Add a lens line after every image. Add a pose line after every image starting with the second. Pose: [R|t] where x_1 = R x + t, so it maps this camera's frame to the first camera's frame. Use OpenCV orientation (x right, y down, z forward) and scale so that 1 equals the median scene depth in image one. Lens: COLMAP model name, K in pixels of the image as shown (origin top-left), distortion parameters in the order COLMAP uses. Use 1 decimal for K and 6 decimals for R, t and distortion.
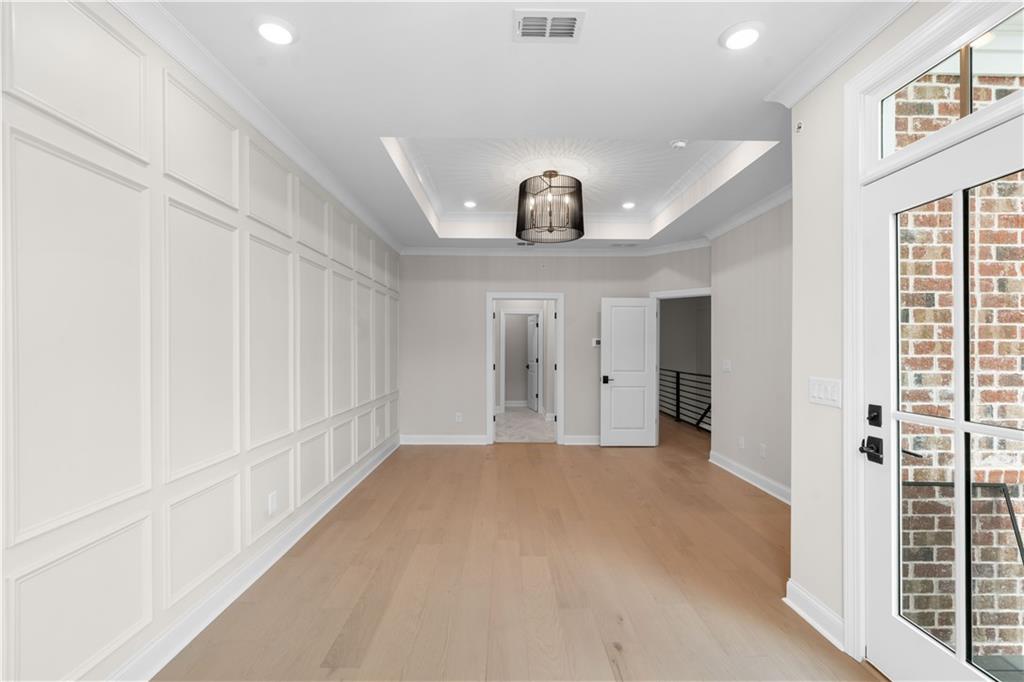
lens RADIAL K [[462.0, 0, 510.8], [0, 462.0, 350.6], [0, 0, 1]] dist [-0.005828, 0.003121]
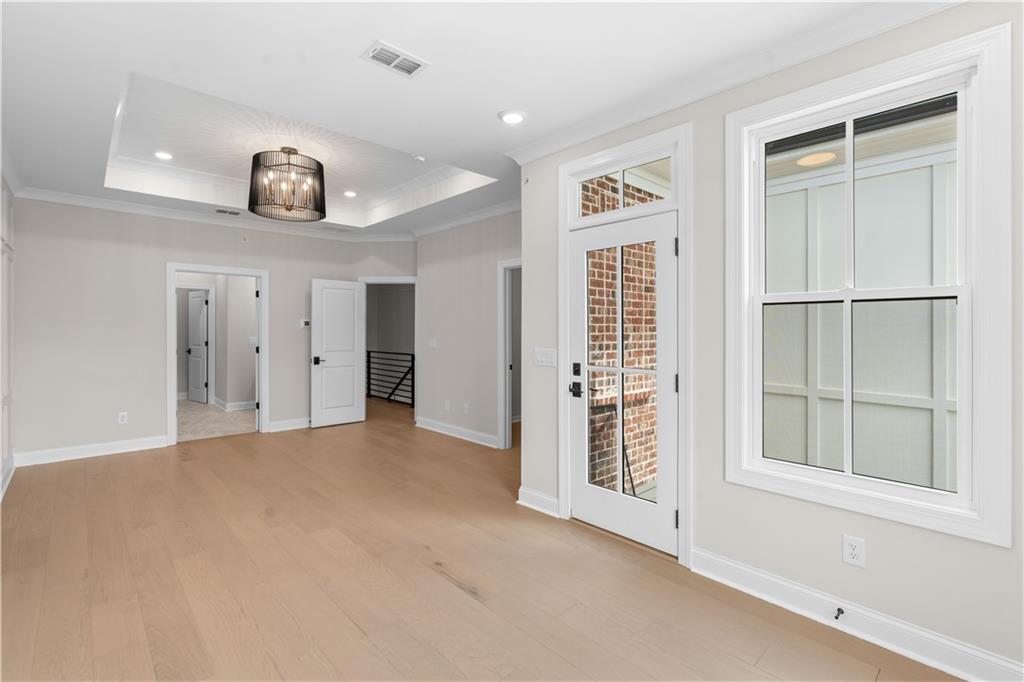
lens RADIAL K [[462.0, 0, 514.5], [0, 462.0, 333.6], [0, 0, 1]] dist [-0.005828, 0.003121]
pose [[0.738996, -0.008892, 0.673651, -0.189081], [0.005079, 0.999958, 0.007627, -0.001597], [-0.673690, -0.002215, 0.739010, -0.034188]]
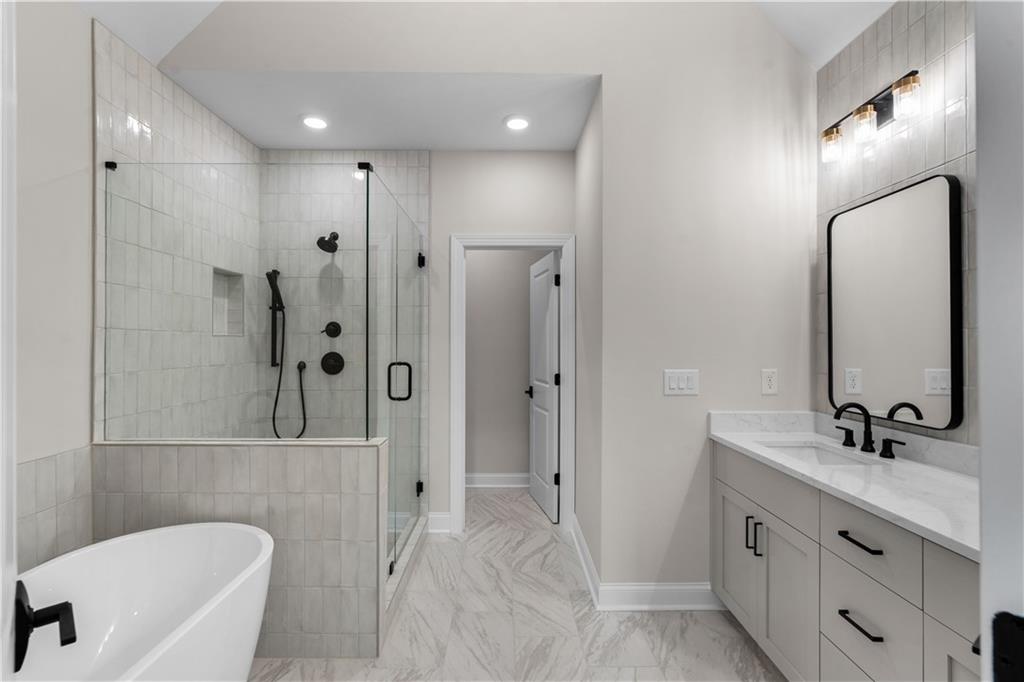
lens RADIAL K [[462.0, 0, 510.4], [0, 462.0, 339.0], [0, 0, 1]] dist [-0.005828, 0.003121]
pose [[0.999975, -0.006725, -0.002291, 0.043581], [0.006713, 0.999965, -0.005088, -0.017868], [0.002325, 0.005073, 0.999984, 1.264153]]
